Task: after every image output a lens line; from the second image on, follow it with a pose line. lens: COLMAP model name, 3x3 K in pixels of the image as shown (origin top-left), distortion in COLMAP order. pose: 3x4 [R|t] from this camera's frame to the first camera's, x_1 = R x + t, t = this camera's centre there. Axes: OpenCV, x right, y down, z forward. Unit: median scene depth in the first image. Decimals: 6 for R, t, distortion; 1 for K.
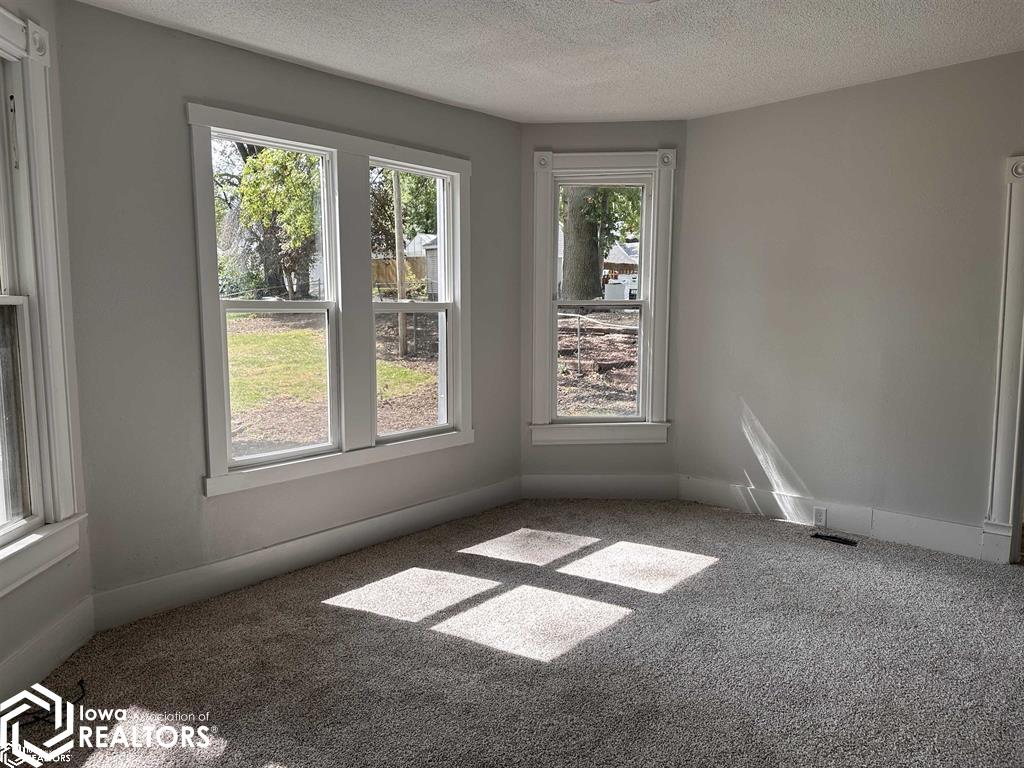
lens RADIAL K [[696.2, 0, 540.1], [0, 696.2, 381.9], [0, 0, 1]] dist [0.079934, -0.109734]
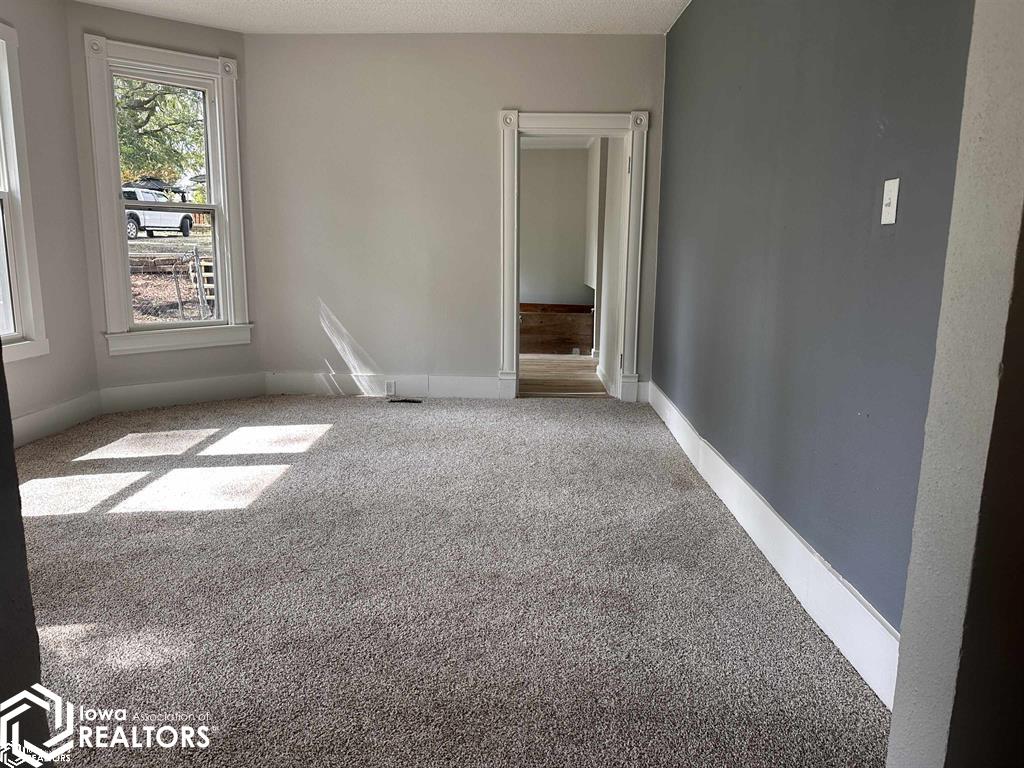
lens RADIAL K [[705.9, 0, 512.0], [0, 705.9, 384.0], [0, 0, 1]] dist [-0.002321, -0.003700]
pose [[0.753702, -0.108009, 0.648280, -0.279945], [0.059157, 0.993549, 0.096756, 0.086037], [-0.654548, -0.034575, 0.755229, -0.094197]]
